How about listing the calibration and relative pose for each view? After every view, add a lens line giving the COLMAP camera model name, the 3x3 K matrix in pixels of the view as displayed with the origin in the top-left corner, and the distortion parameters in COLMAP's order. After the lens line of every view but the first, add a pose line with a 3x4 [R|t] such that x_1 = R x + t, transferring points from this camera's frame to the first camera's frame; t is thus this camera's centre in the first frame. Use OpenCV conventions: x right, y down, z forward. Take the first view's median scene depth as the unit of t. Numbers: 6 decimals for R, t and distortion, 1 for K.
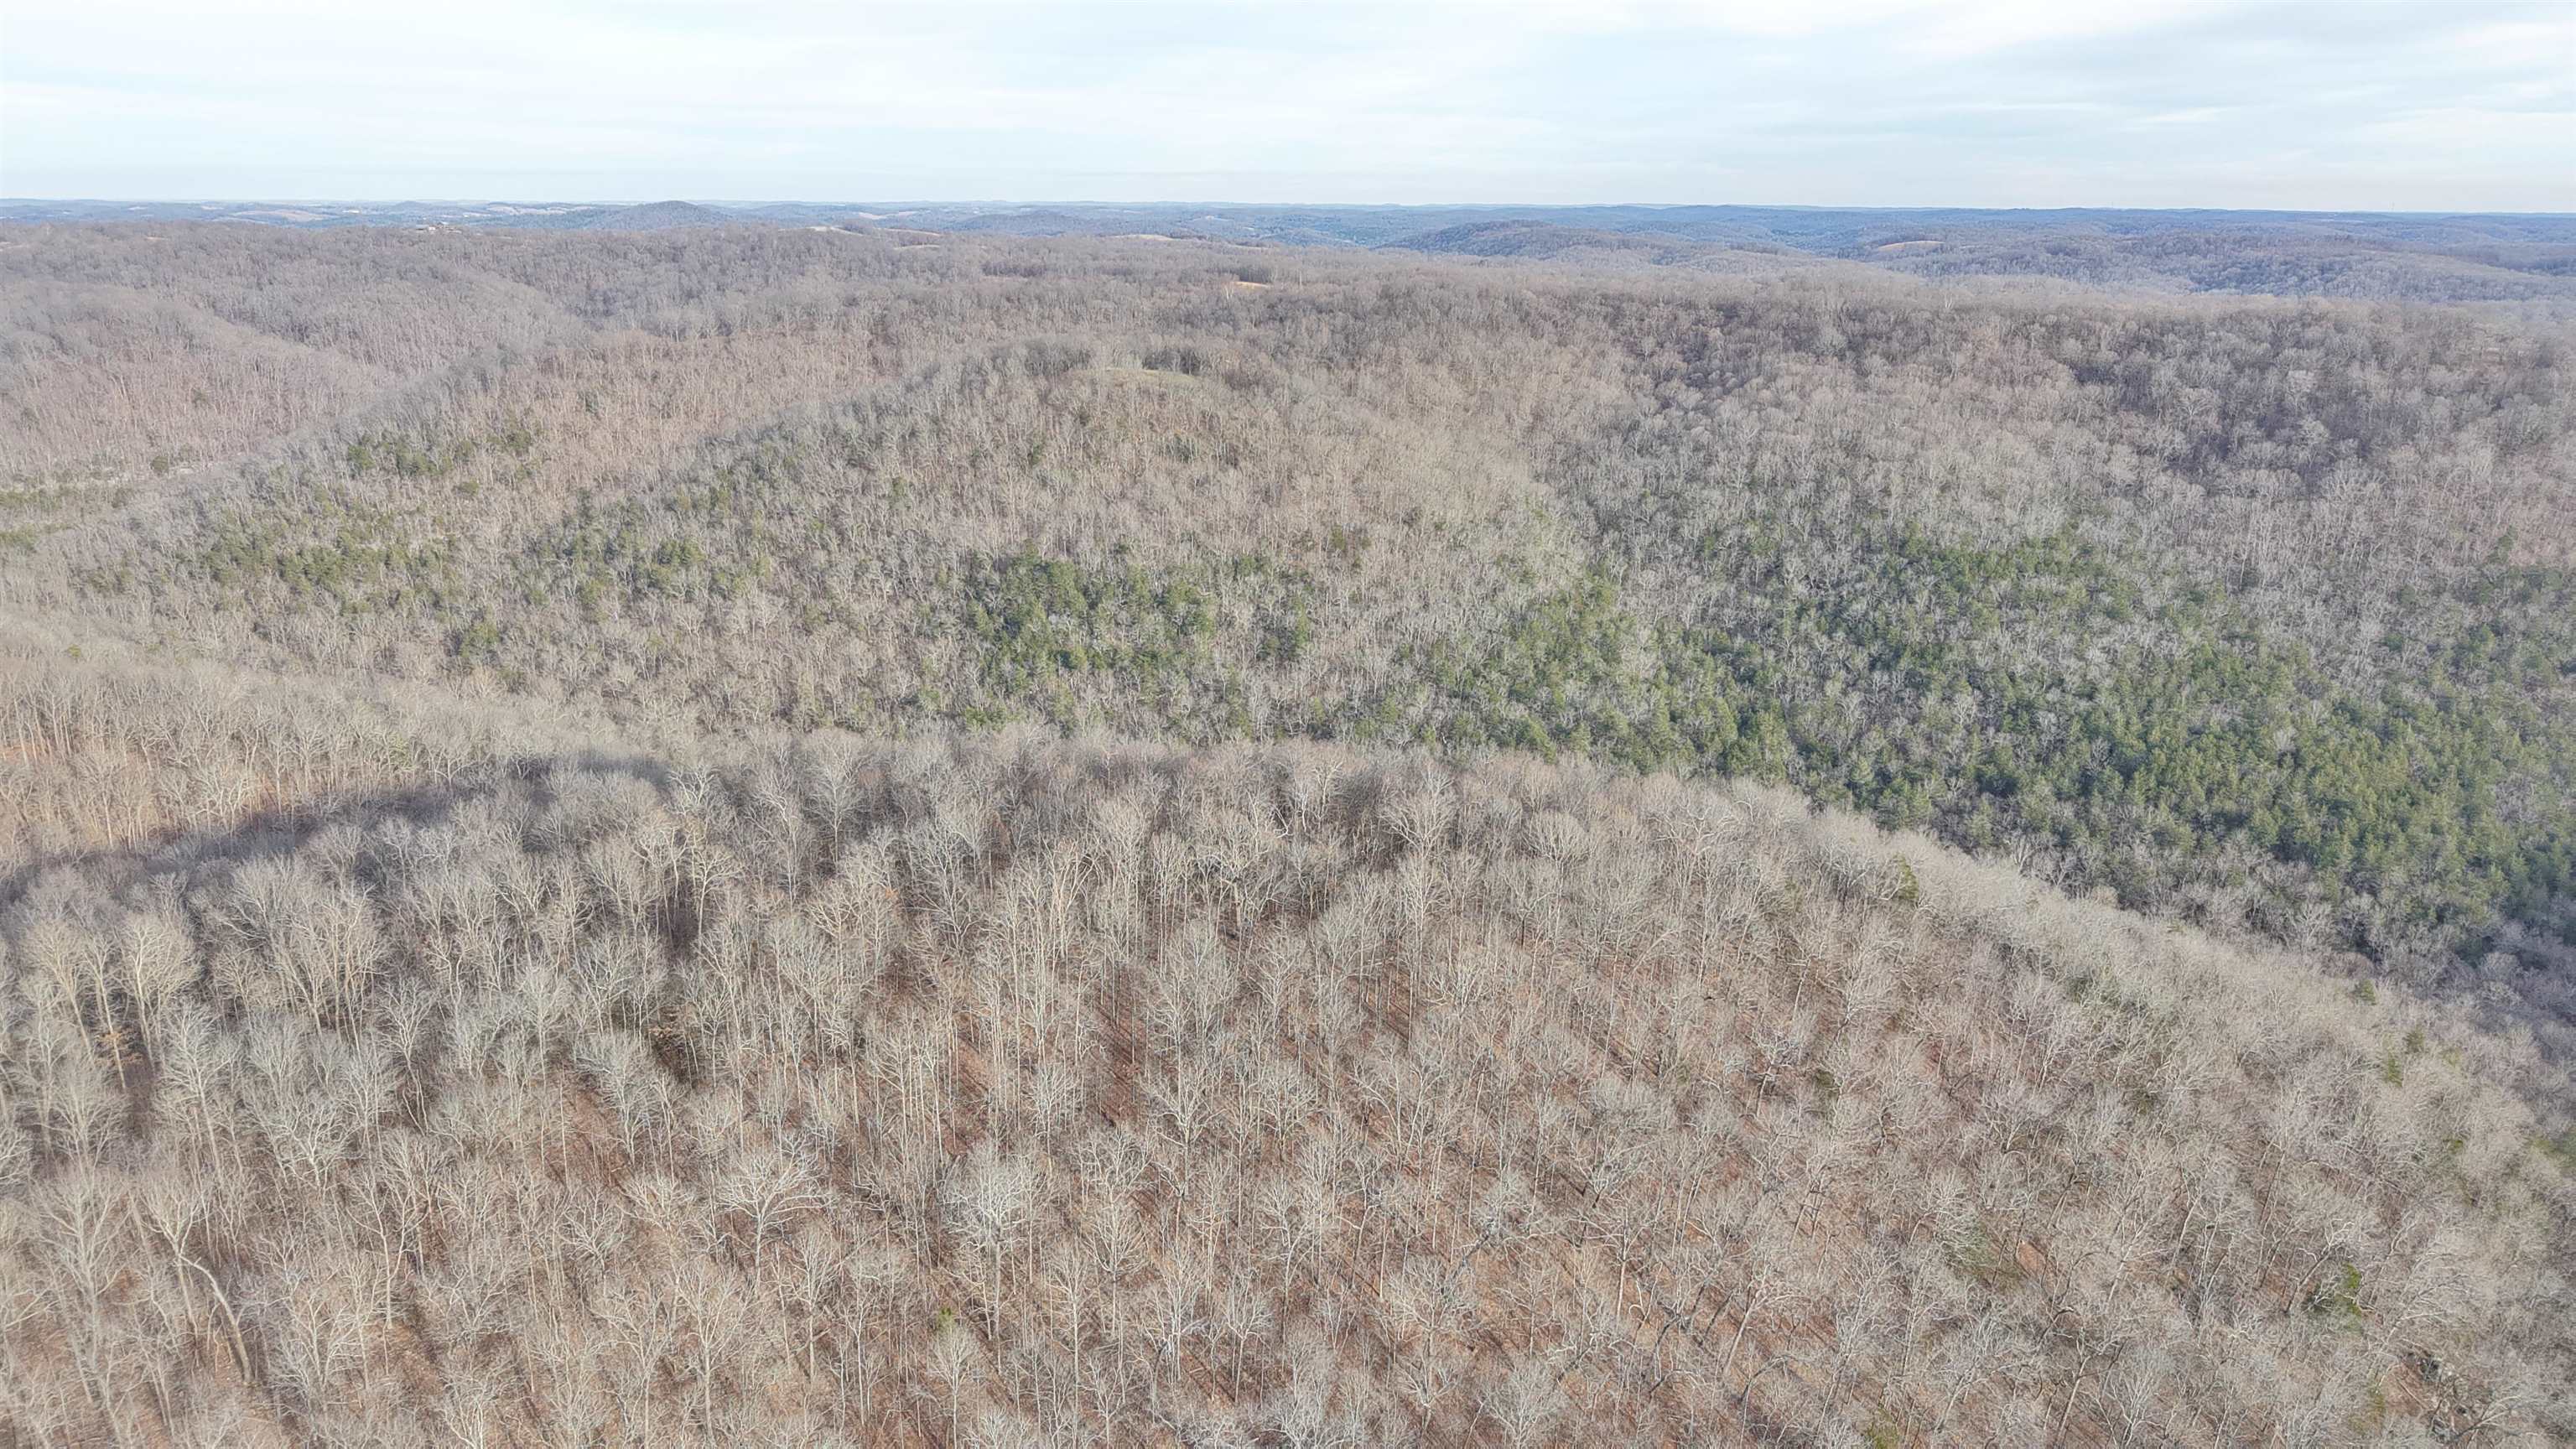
lens RADIAL K [[1742.3, 0, 1283.2], [0, 1742.3, 729.5], [0, 0, 1]] dist [-0.001798, -0.008311]
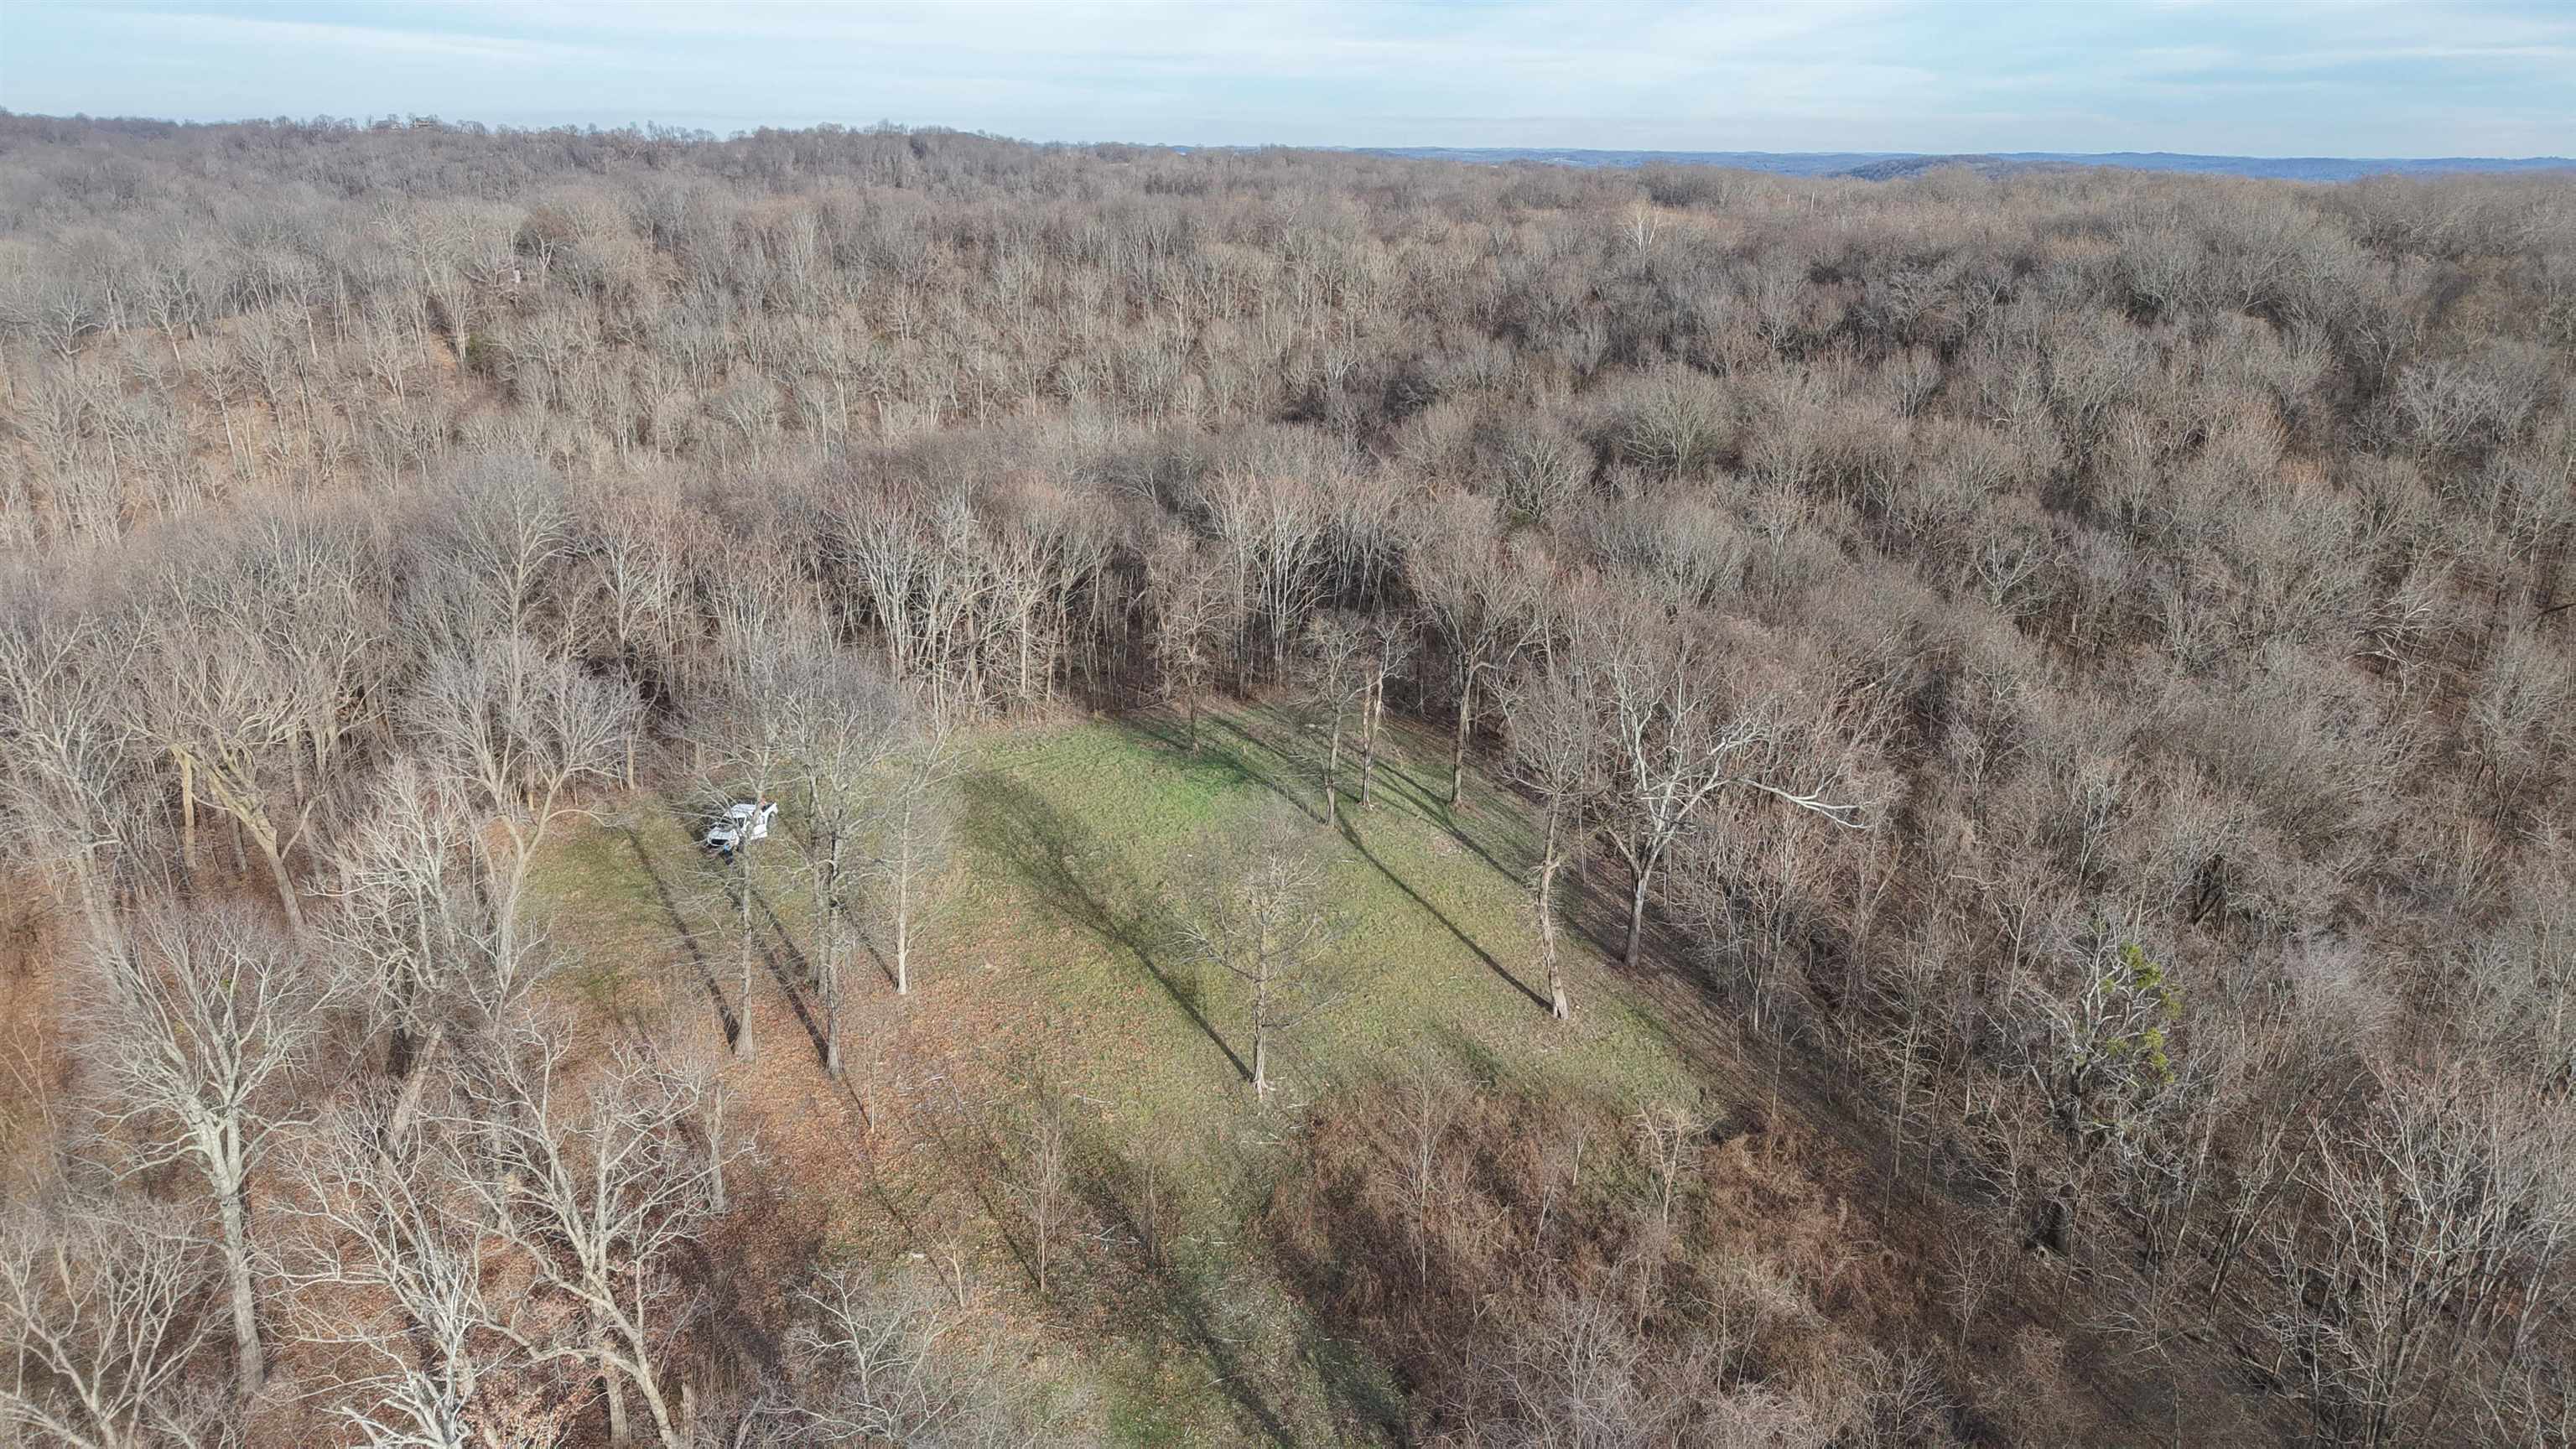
lens RADIAL K [[1742.3, 0, 1294.0], [0, 1742.3, 717.8], [0, 0, 1]] dist [-0.001798, -0.008311]
pose [[0.983181, 0.063152, -0.171365, -0.048889], [-0.059377, 0.997868, 0.027071, -0.239685], [0.172709, -0.016441, 0.984836, 0.970755]]
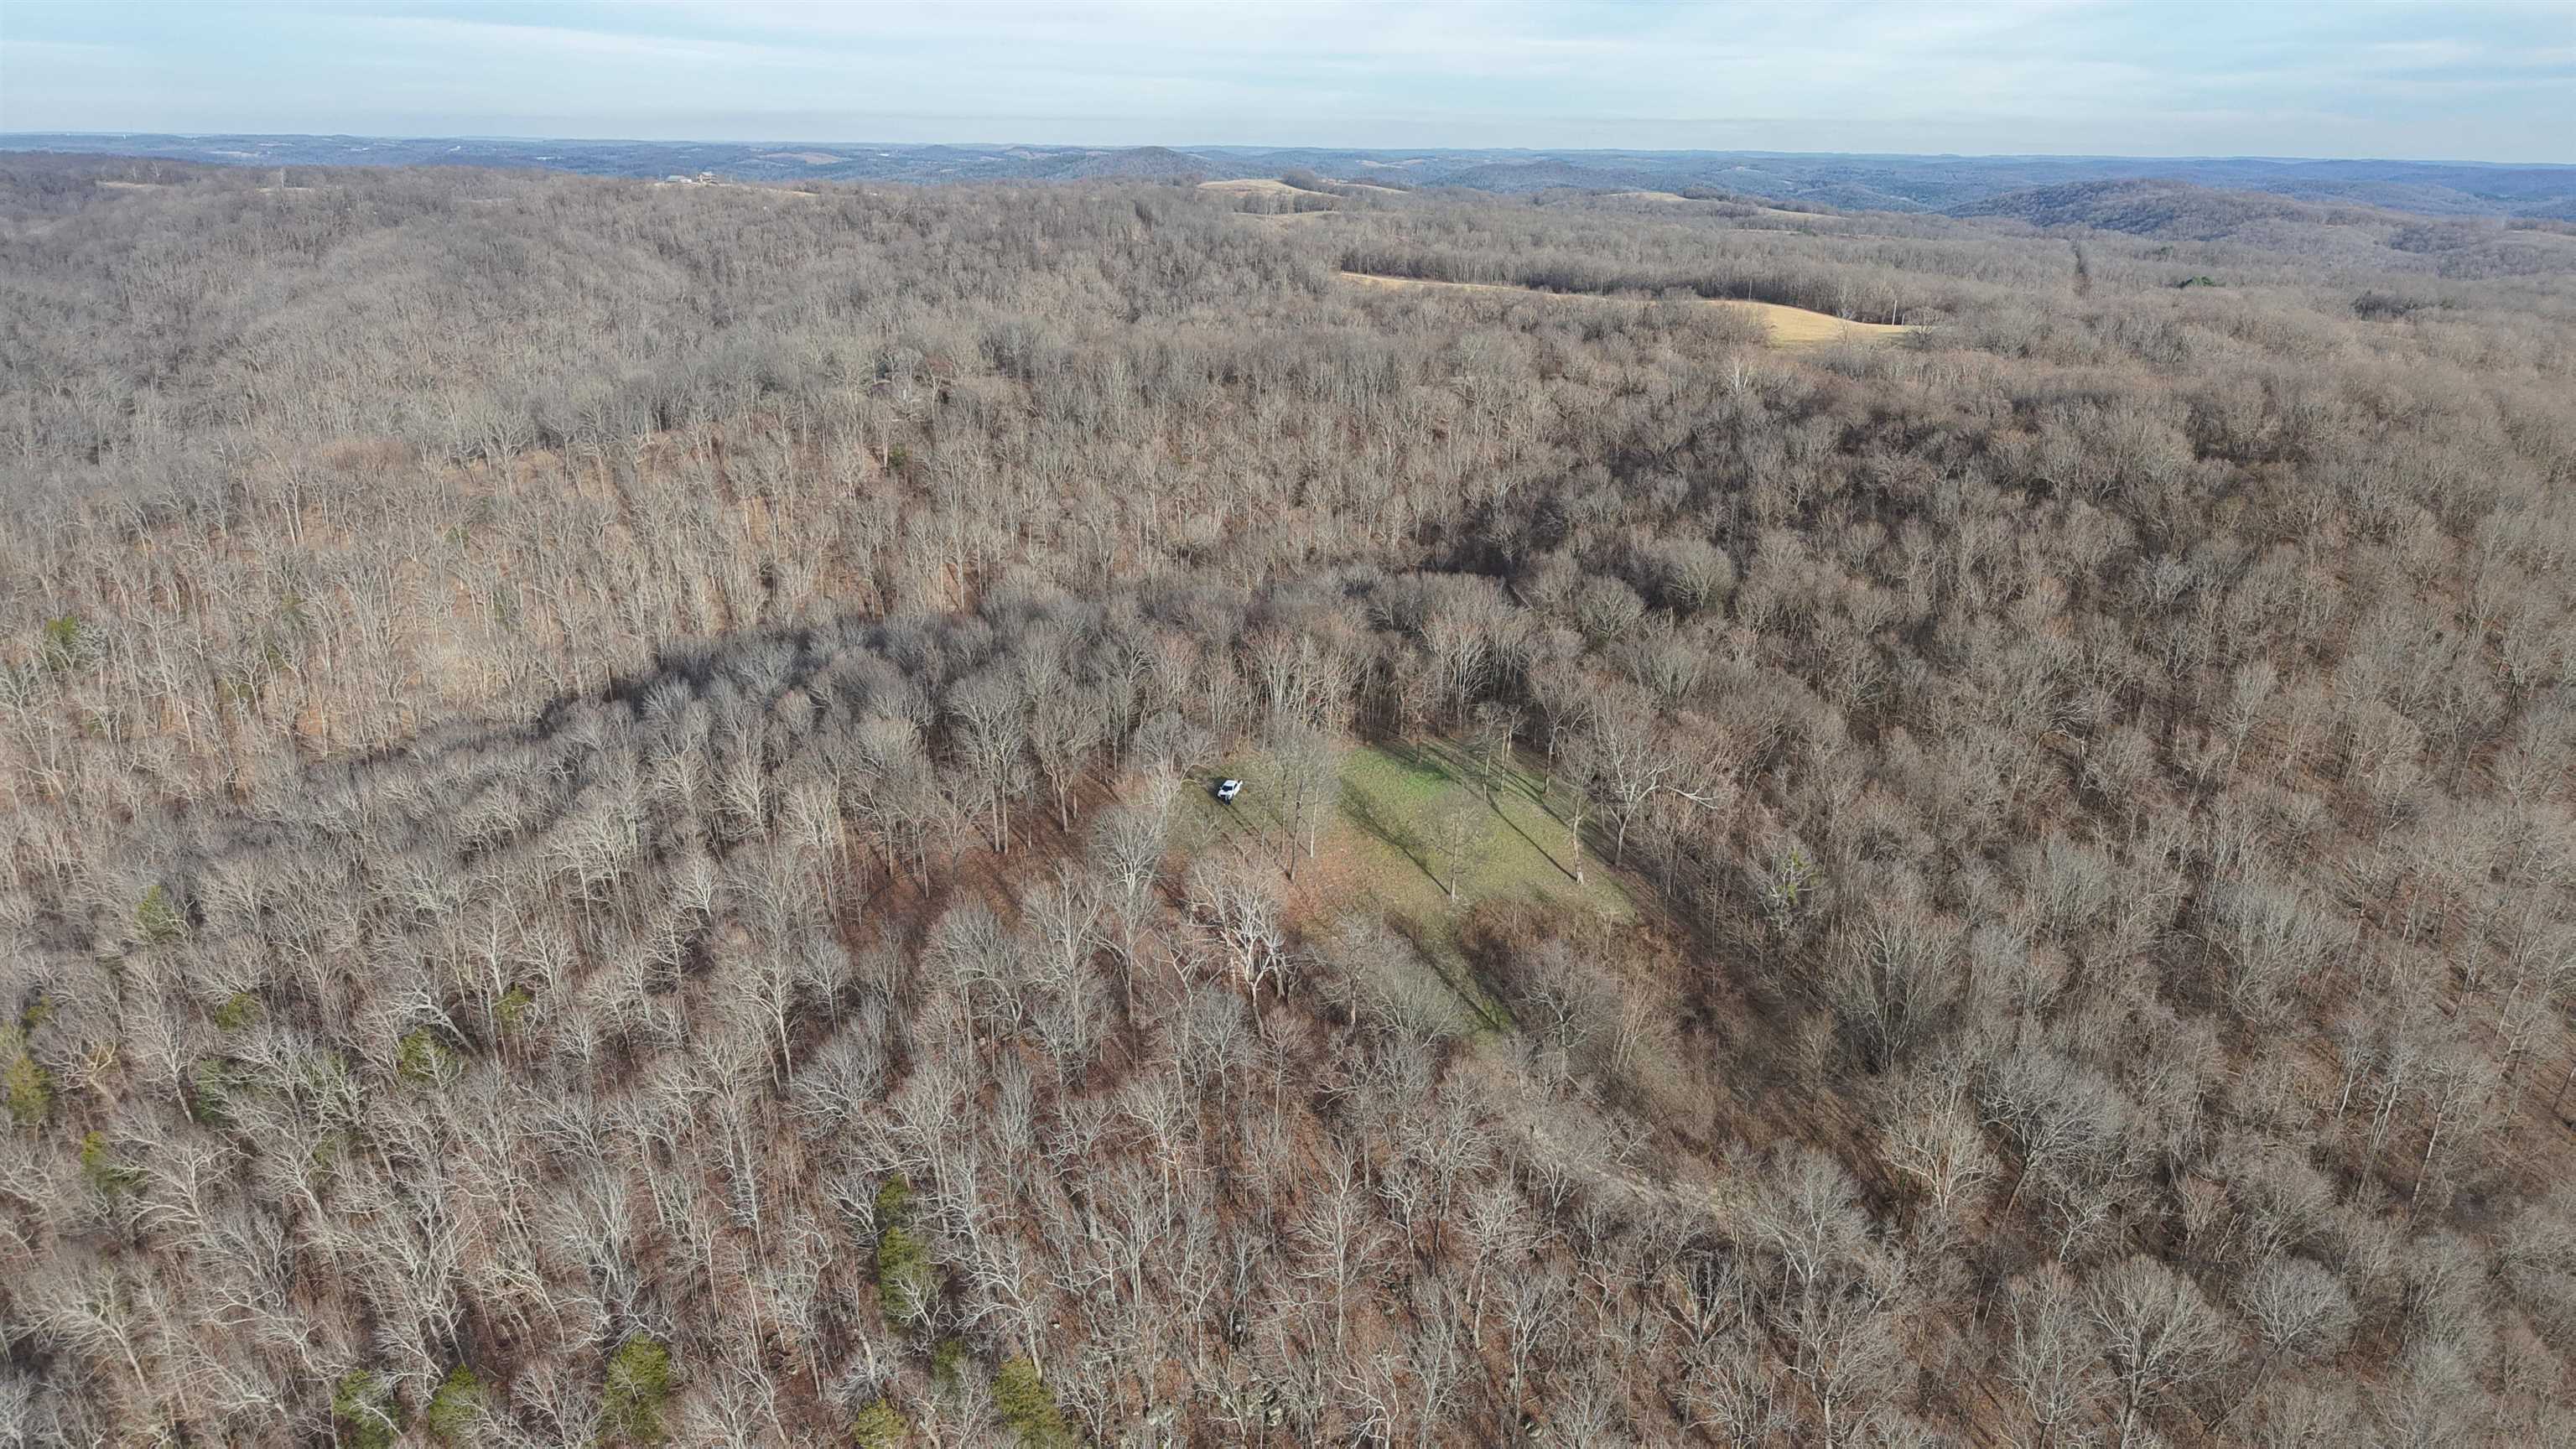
lens RADIAL K [[1742.3, 0, 1265.3], [0, 1742.3, 706.7], [0, 0, 1]] dist [-0.001798, -0.008311]
pose [[0.956212, 0.094690, -0.276932, -0.024326], [-0.090406, 0.995505, 0.028229, -0.248547], [0.278361, -0.001956, 0.960475, 0.812367]]
